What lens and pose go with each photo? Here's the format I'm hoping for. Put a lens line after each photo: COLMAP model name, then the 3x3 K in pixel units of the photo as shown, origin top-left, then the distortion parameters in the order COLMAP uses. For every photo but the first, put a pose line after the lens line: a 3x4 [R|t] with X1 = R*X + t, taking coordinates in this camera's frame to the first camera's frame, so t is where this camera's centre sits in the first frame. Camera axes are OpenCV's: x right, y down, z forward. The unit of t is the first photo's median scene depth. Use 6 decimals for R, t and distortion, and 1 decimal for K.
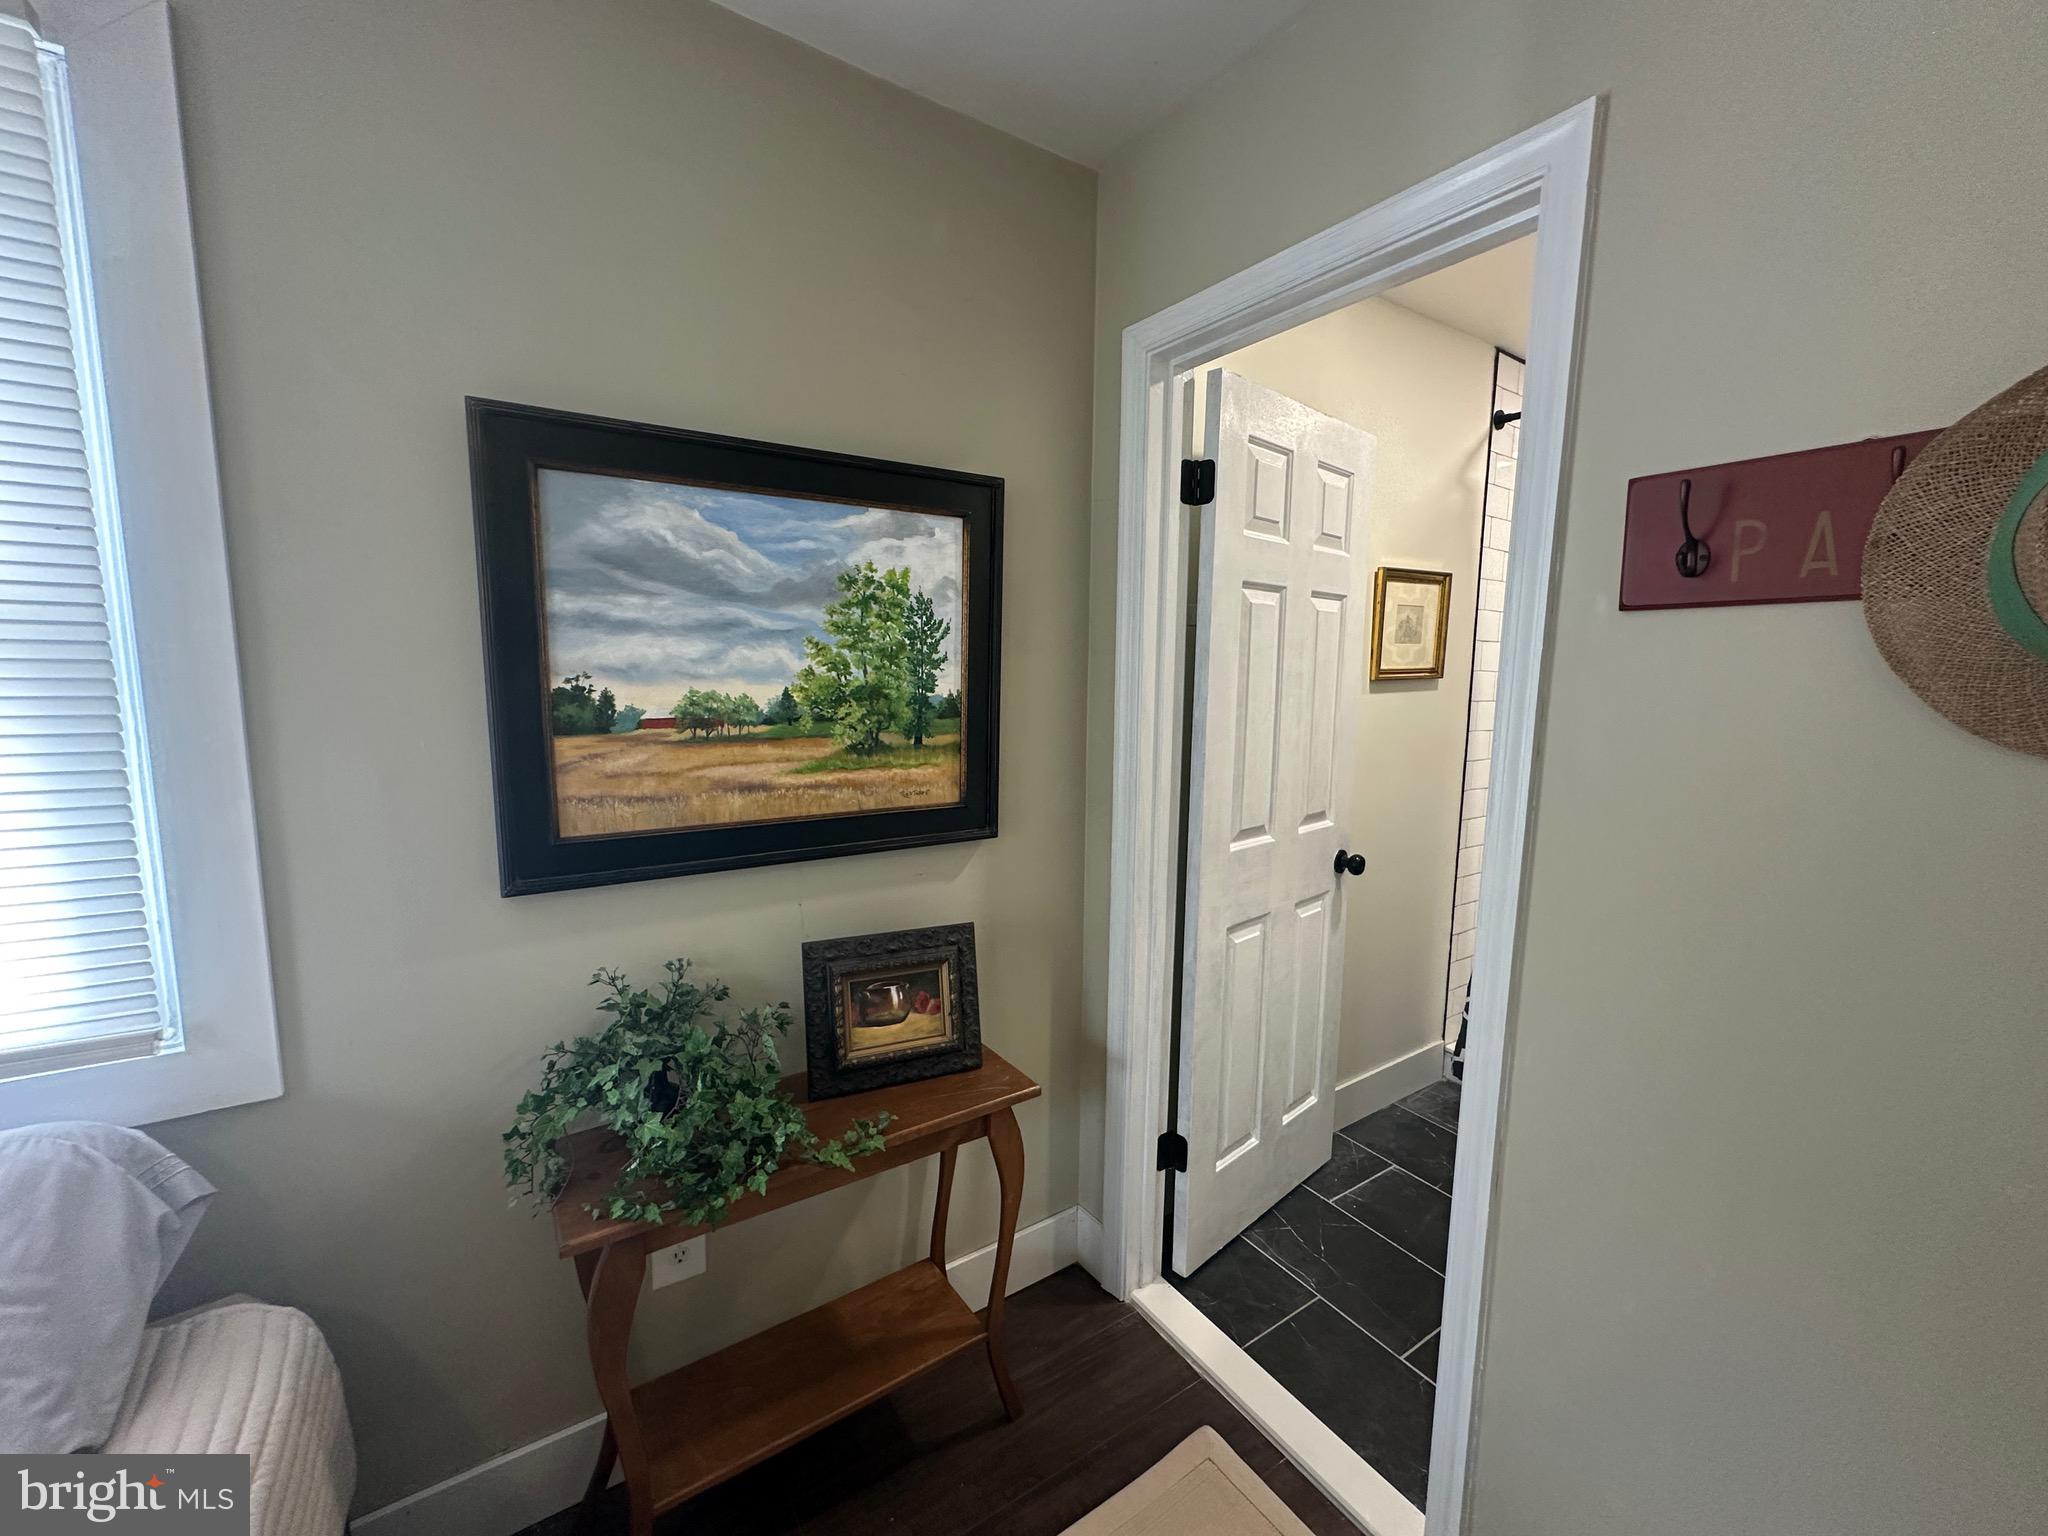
lens RADIAL K [[816.3, 0, 1024.0], [0, 816.3, 768.0], [0, 0, 1]] dist [-0.001078, 0.000482]
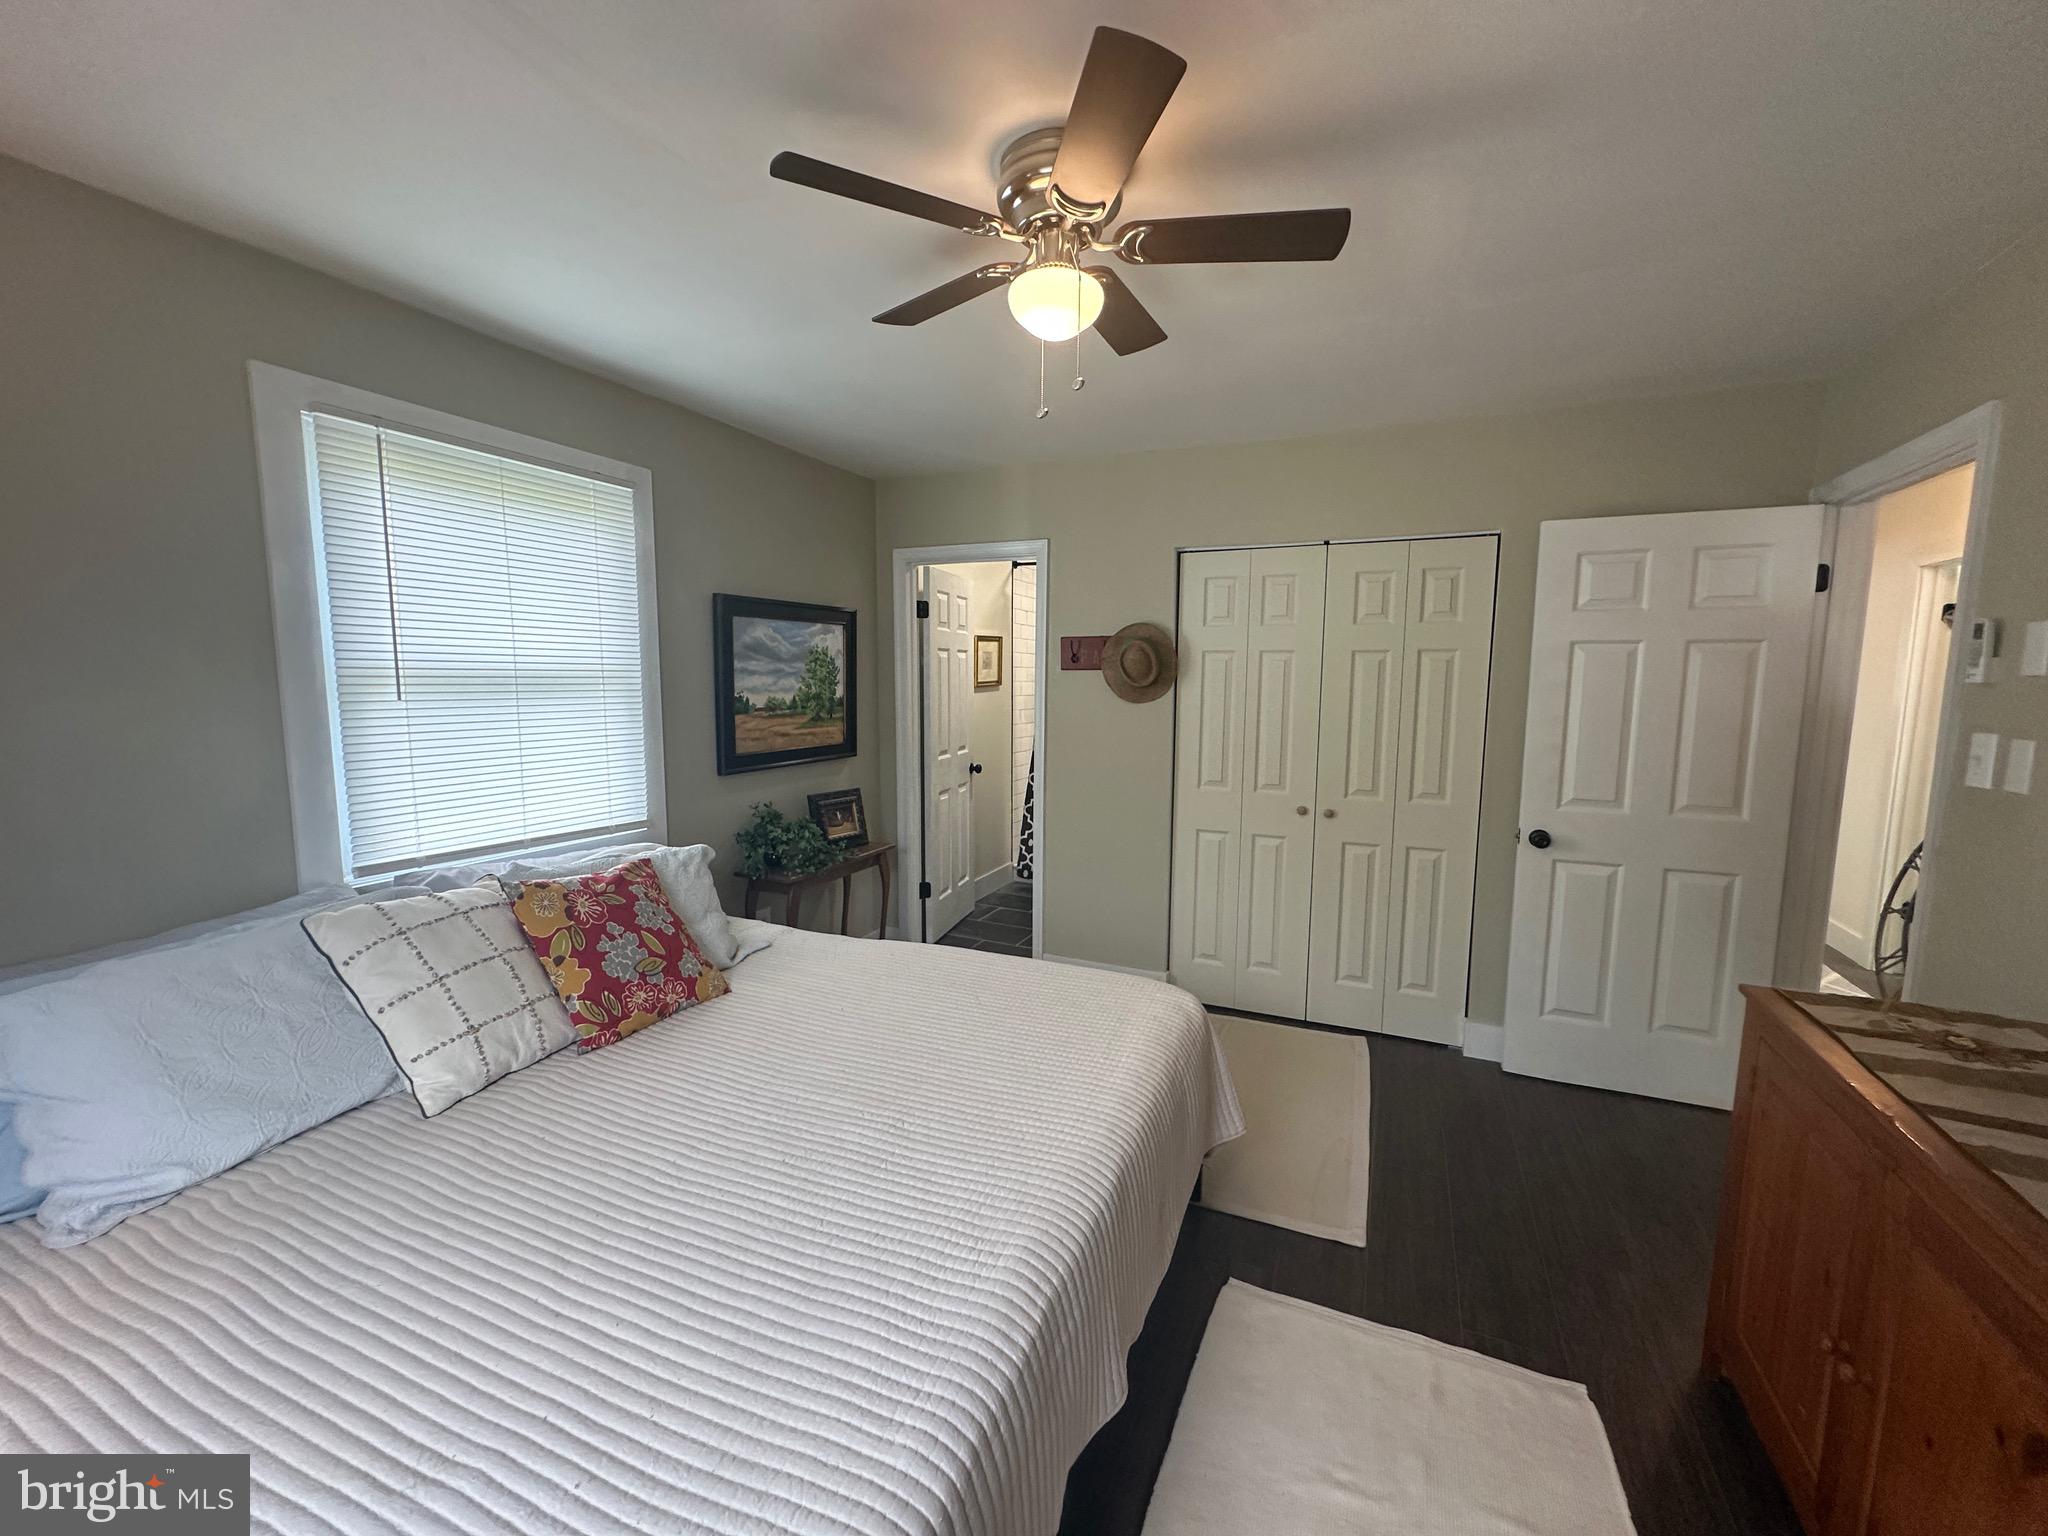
lens RADIAL K [[816.3, 0, 1024.0], [0, 816.3, 768.0], [0, 0, 1]] dist [-0.001078, 0.000482]
pose [[0.849725, -0.068428, 0.522768, -0.981564], [0.070811, 0.997370, 0.015452, 0.133142], [-0.522450, 0.023888, 0.852335, -1.459167]]
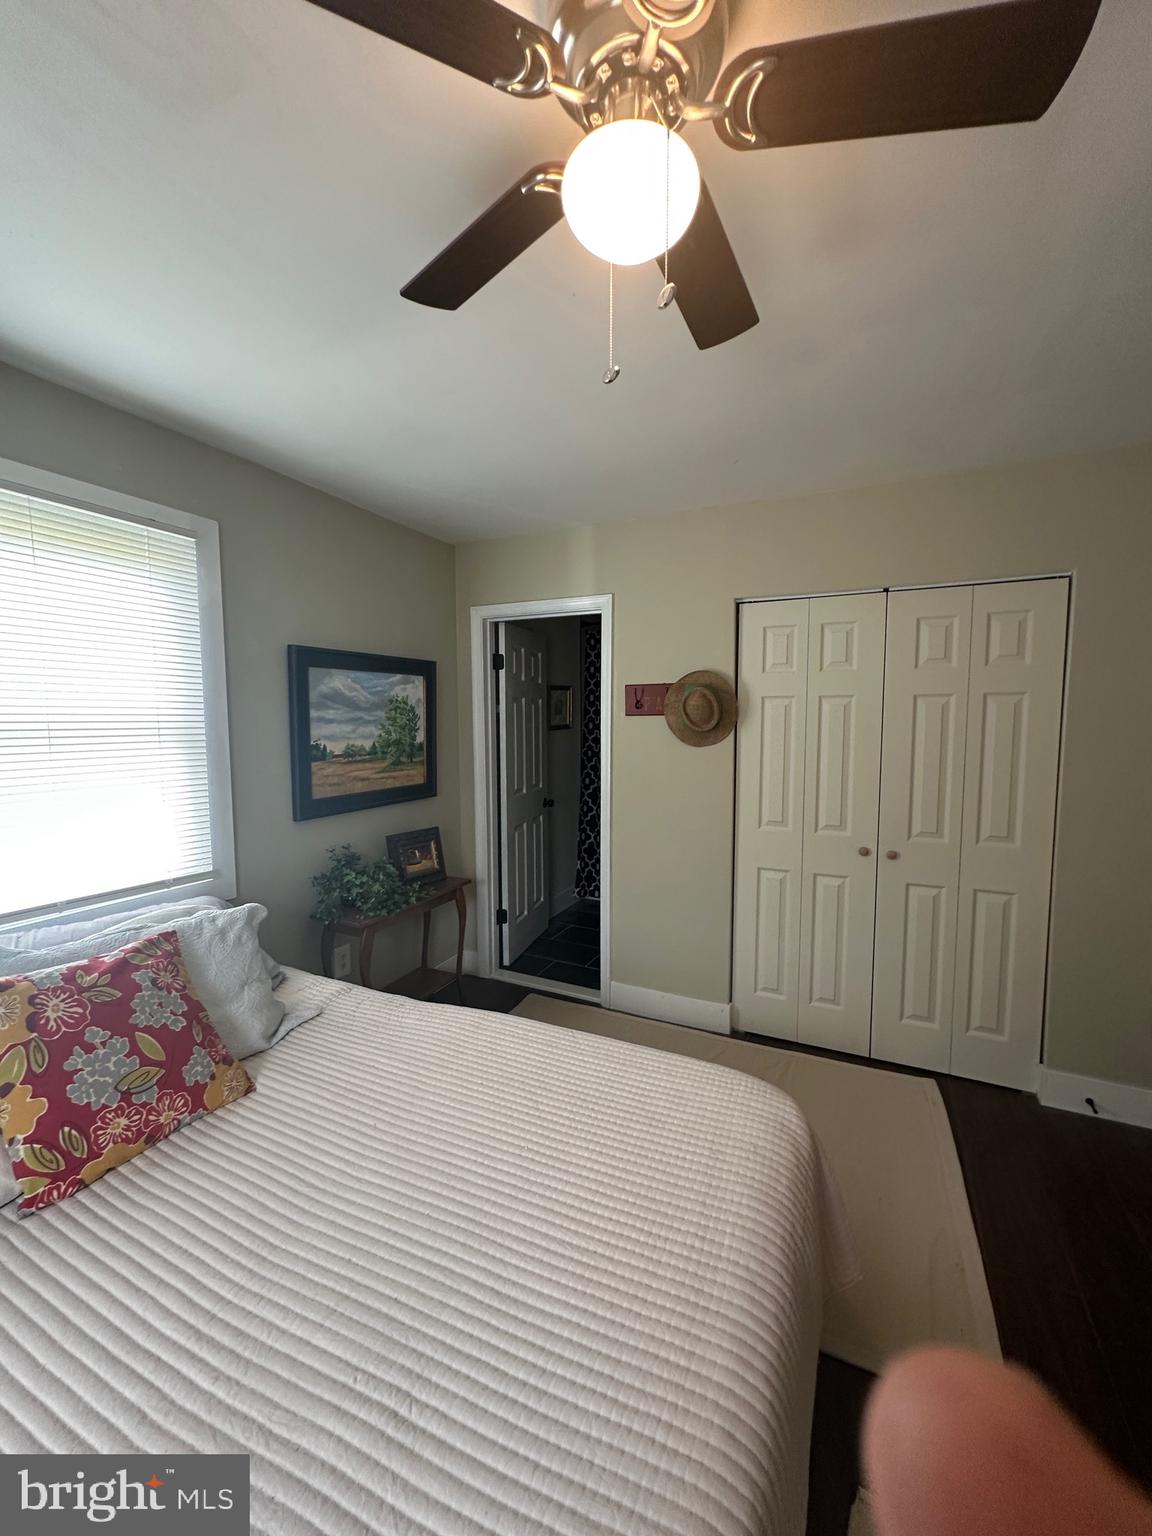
lens RADIAL K [[612.2, 0, 576.0], [0, 612.2, 768.0], [0, 0, 1]] dist [-0.001078, 0.000482]
pose [[0.863056, -0.057672, 0.501806, -0.701851], [0.076457, 0.996929, -0.016922, 0.070446], [-0.499289, 0.052971, 0.864815, -1.021105]]
